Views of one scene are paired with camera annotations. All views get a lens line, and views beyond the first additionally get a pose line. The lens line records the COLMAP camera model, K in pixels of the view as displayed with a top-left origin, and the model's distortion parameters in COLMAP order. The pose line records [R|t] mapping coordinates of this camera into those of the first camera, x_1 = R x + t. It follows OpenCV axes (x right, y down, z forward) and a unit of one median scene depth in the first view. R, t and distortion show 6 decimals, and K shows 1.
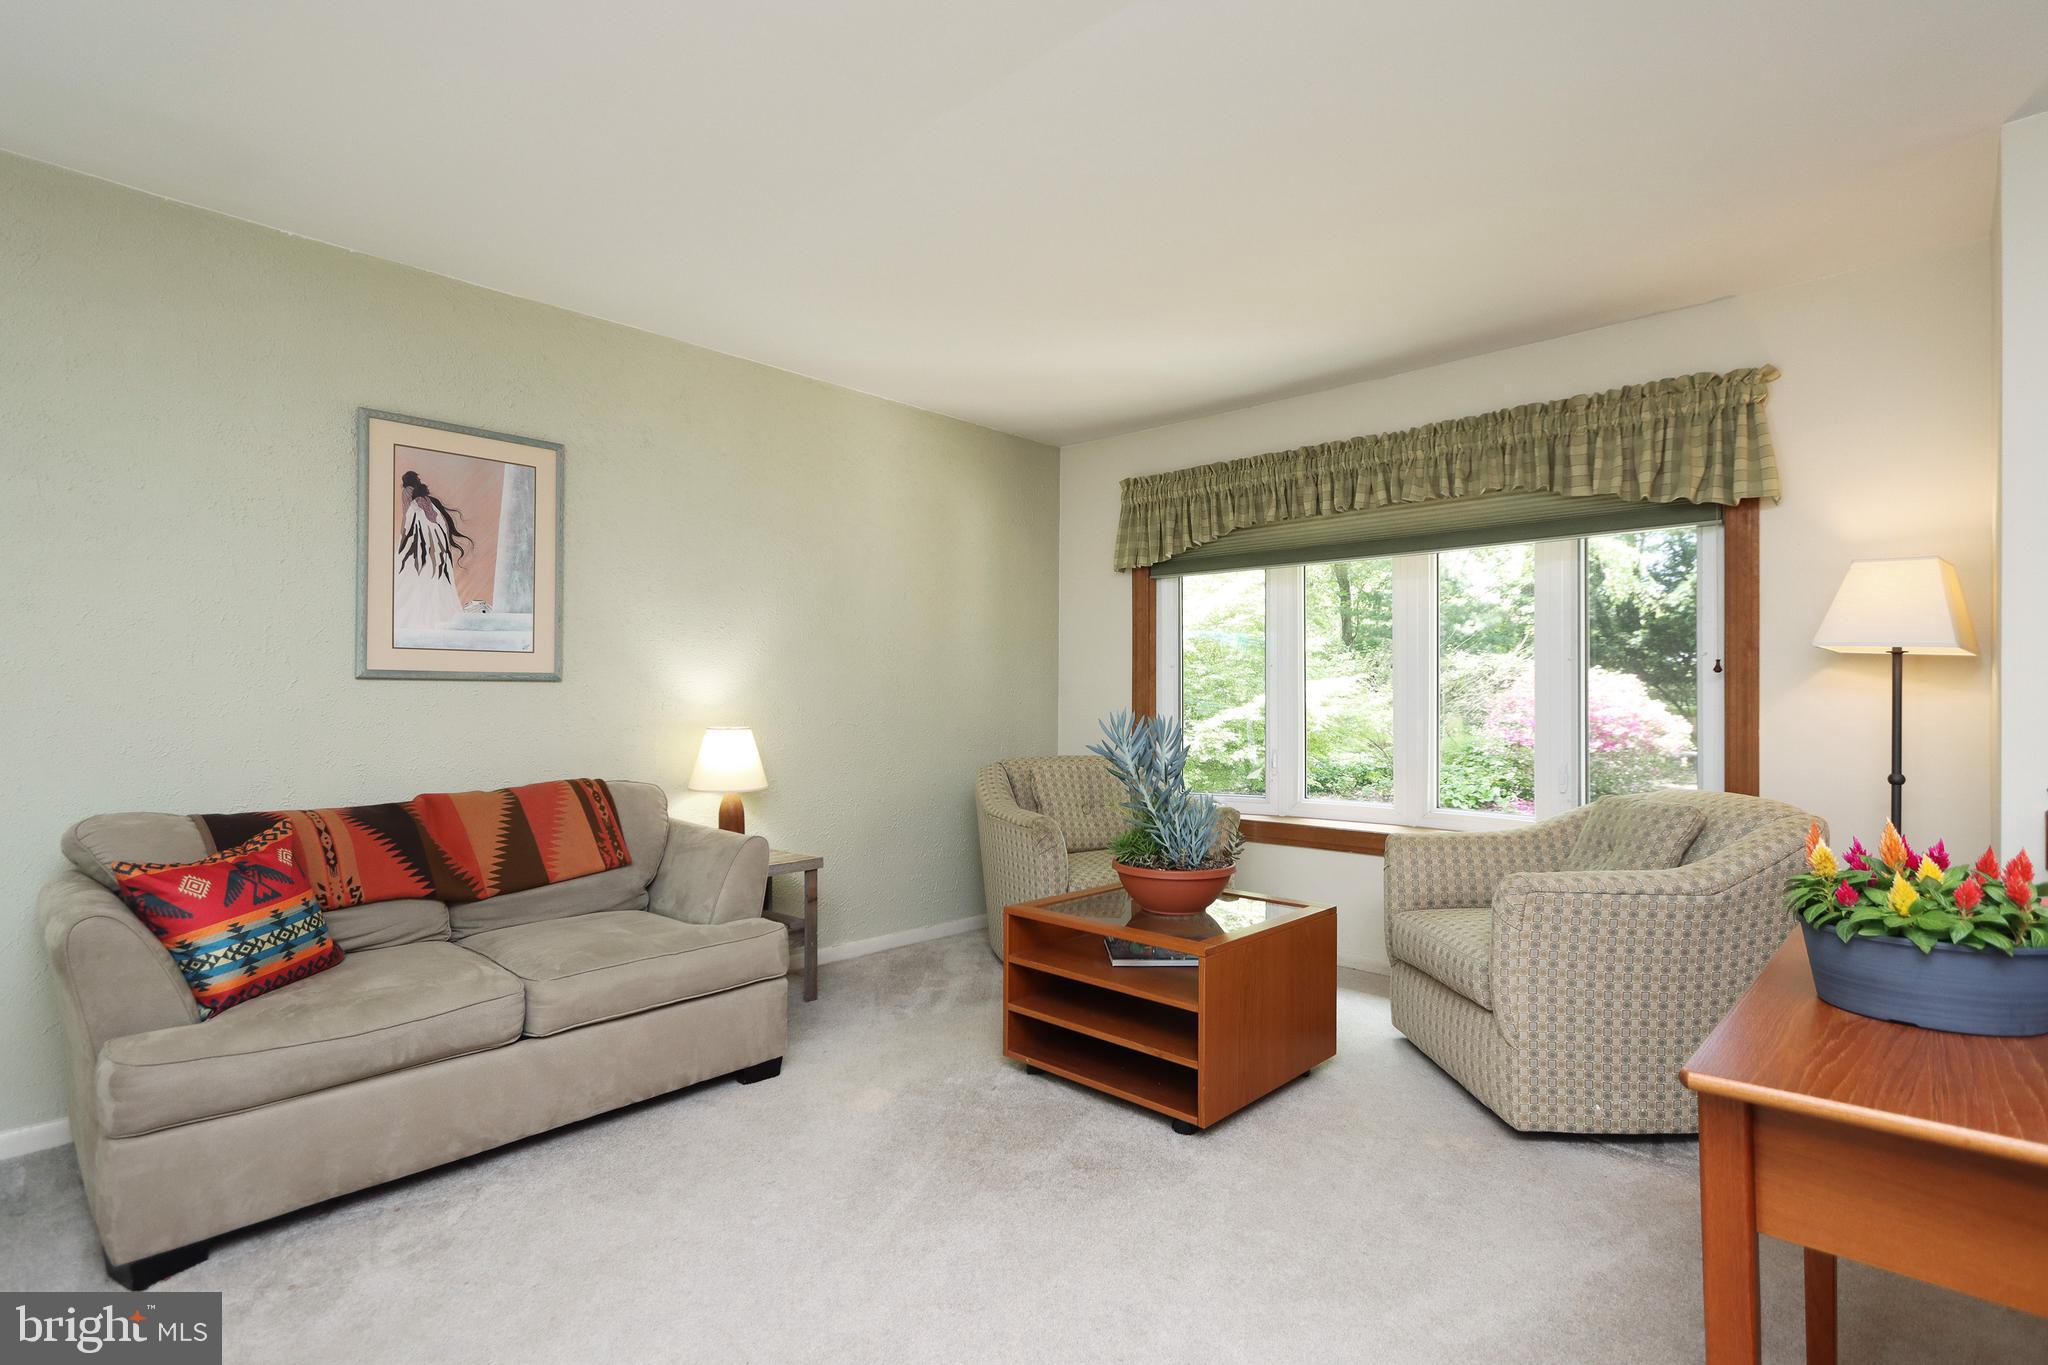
lens RADIAL K [[978.5, 0, 1020.6], [0, 978.5, 688.9], [0, 0, 1]] dist [-0.002627, -0.000583]
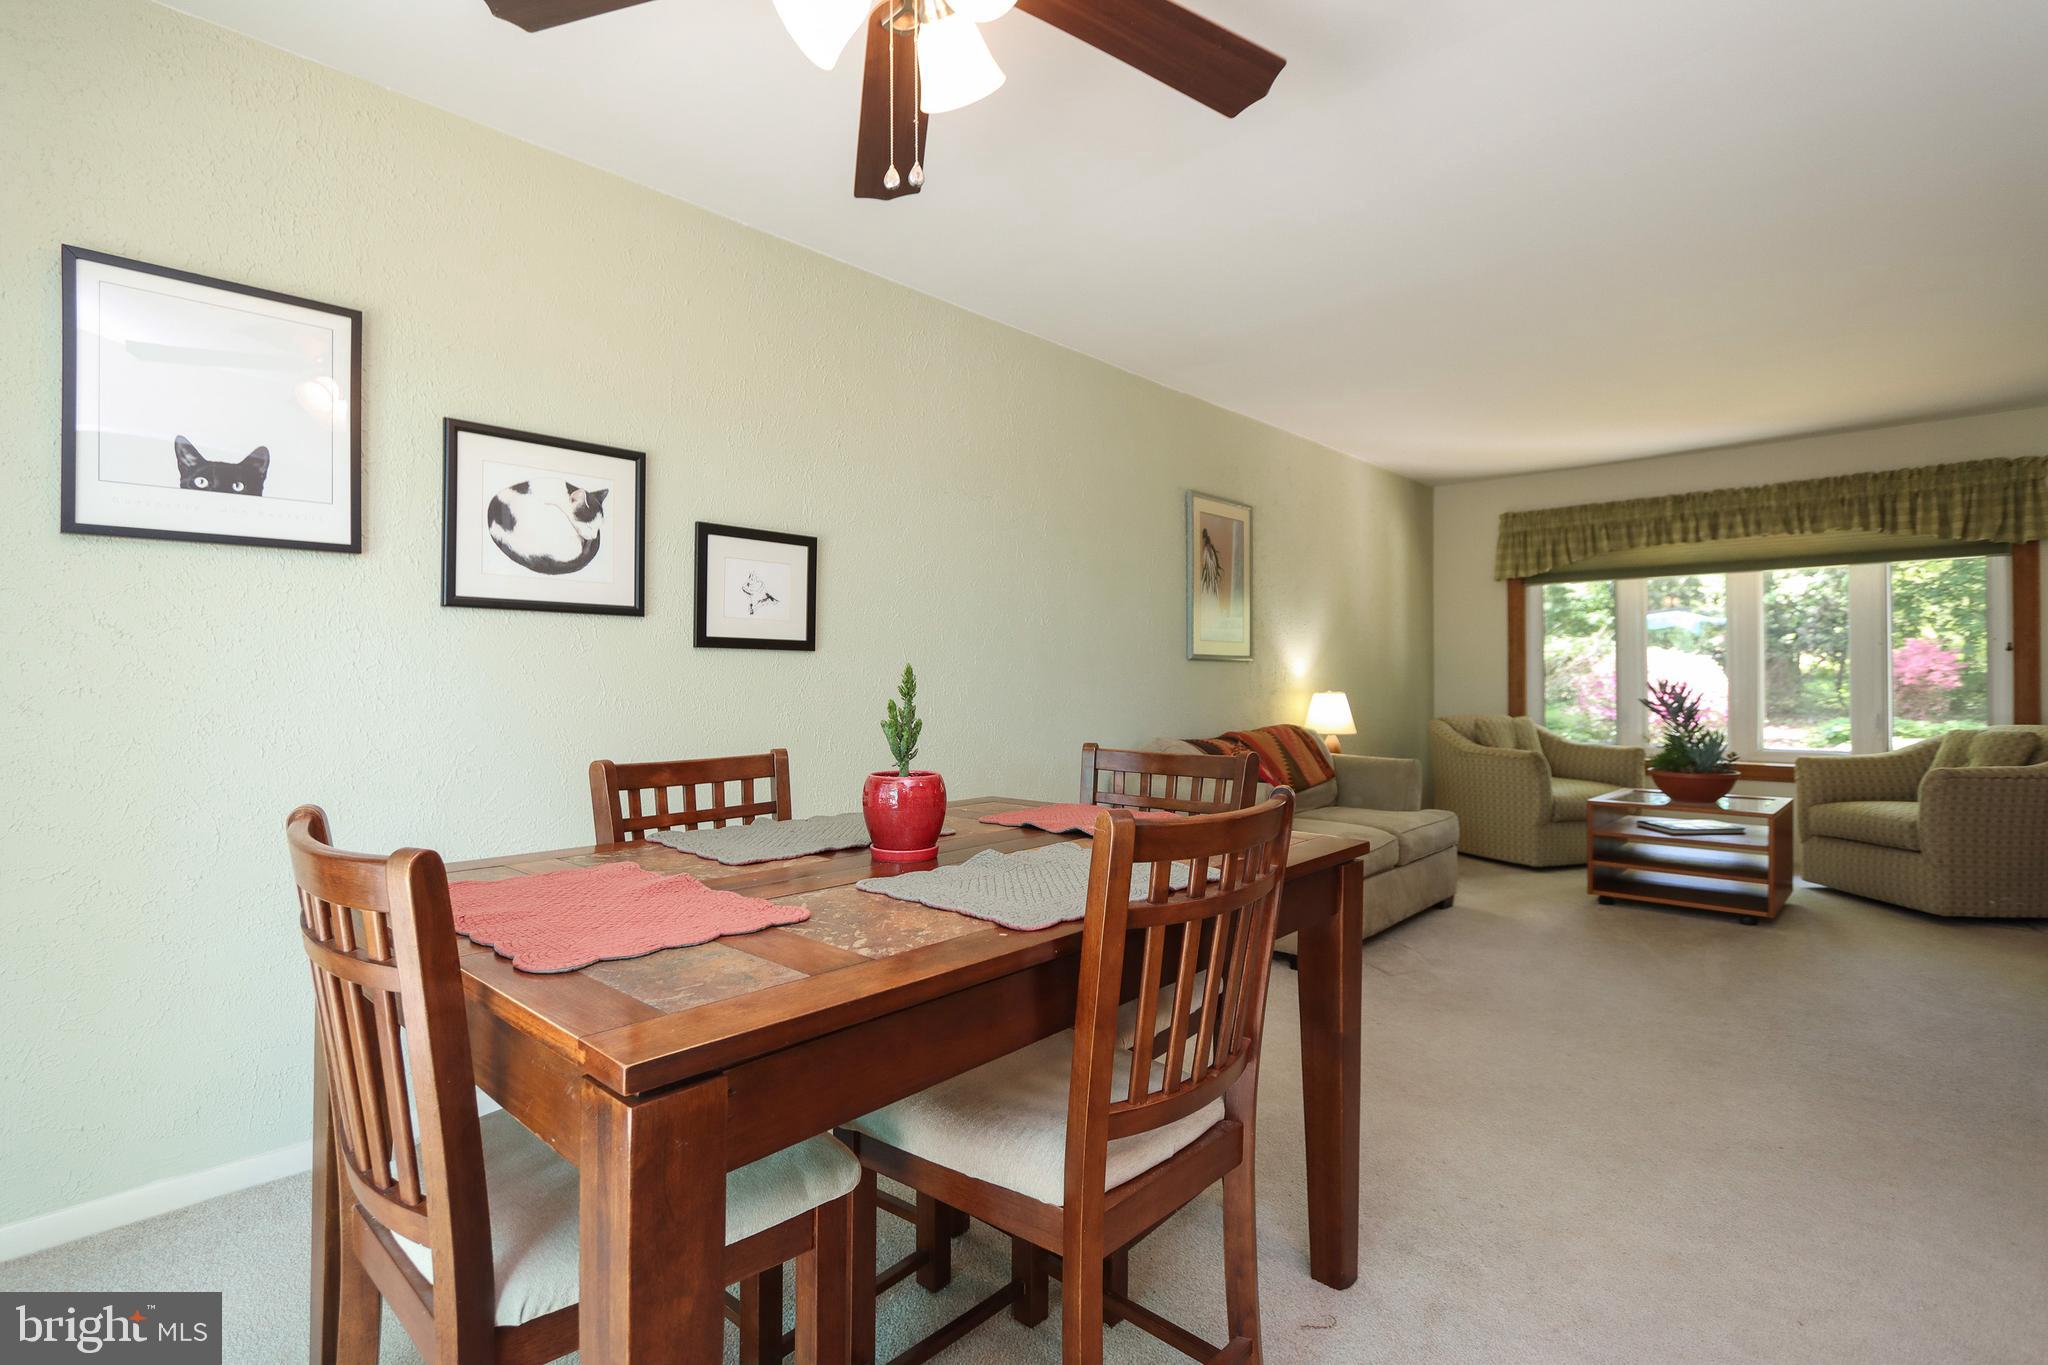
lens RADIAL K [[980.6, 0, 1018.6], [0, 980.6, 680.4], [0, 0, 1]] dist [-0.009733, 0.000350]
pose [[0.999946, -0.005510, -0.008842, -0.774542], [0.005540, 0.999979, 0.003399, 0.014366], [0.008823, -0.003447, 0.999955, -0.510610]]
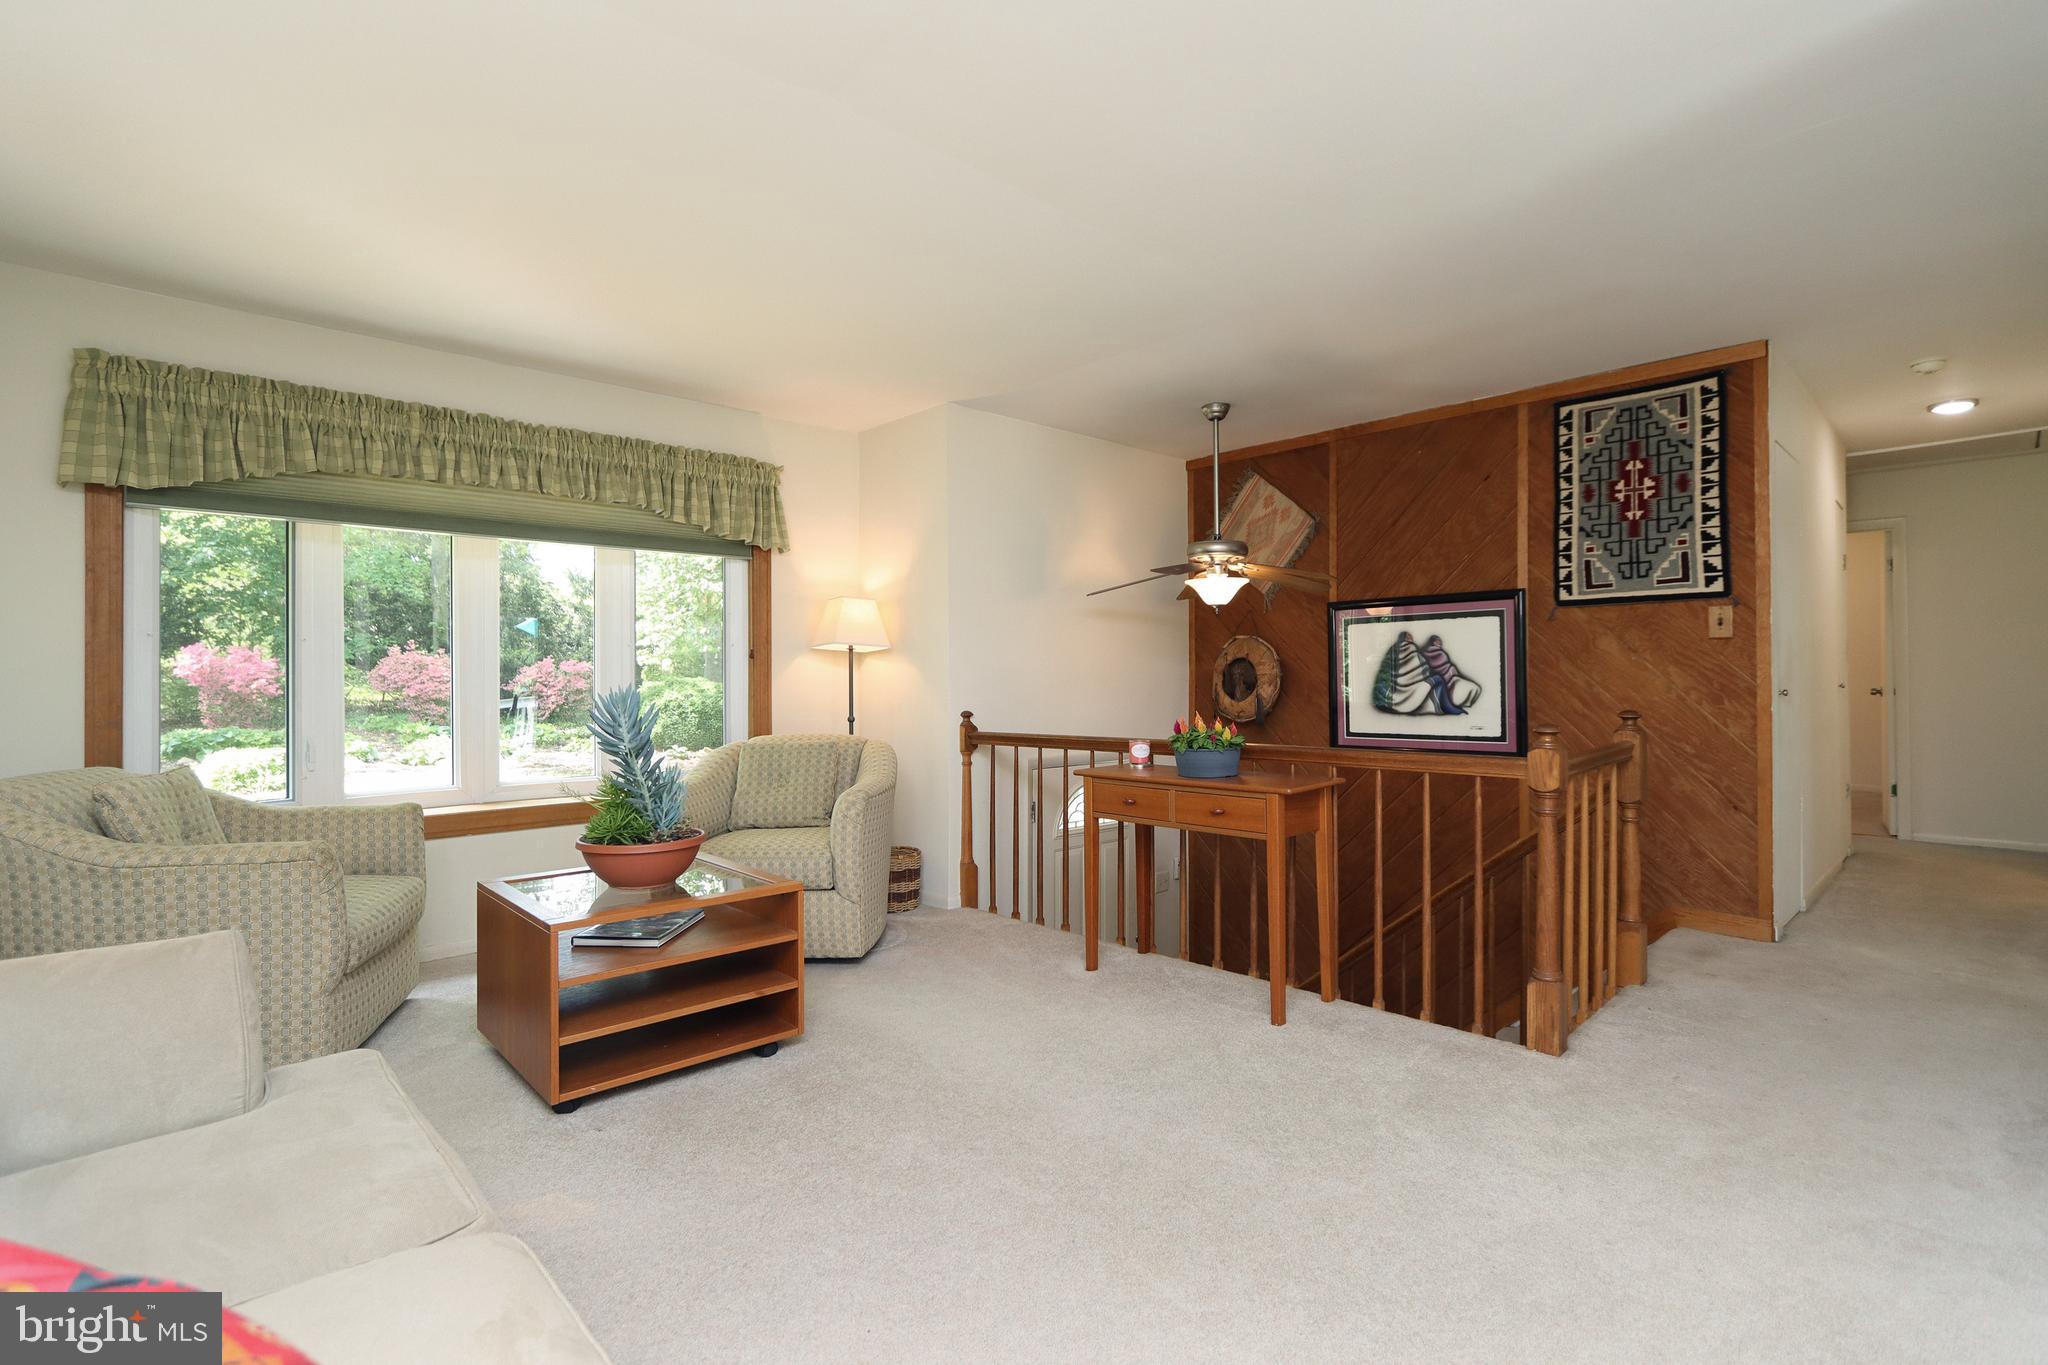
lens RADIAL K [[946.4, 0, 993.8], [0, 946.4, 681.8], [0, 0, 1]] dist [-0.020311, 0.000336]
pose [[0.071008, -0.004083, 0.997467, -0.656708], [0.001933, 0.999990, 0.003956, 0.012920], [-0.997474, 0.001647, 0.071015, 0.480822]]
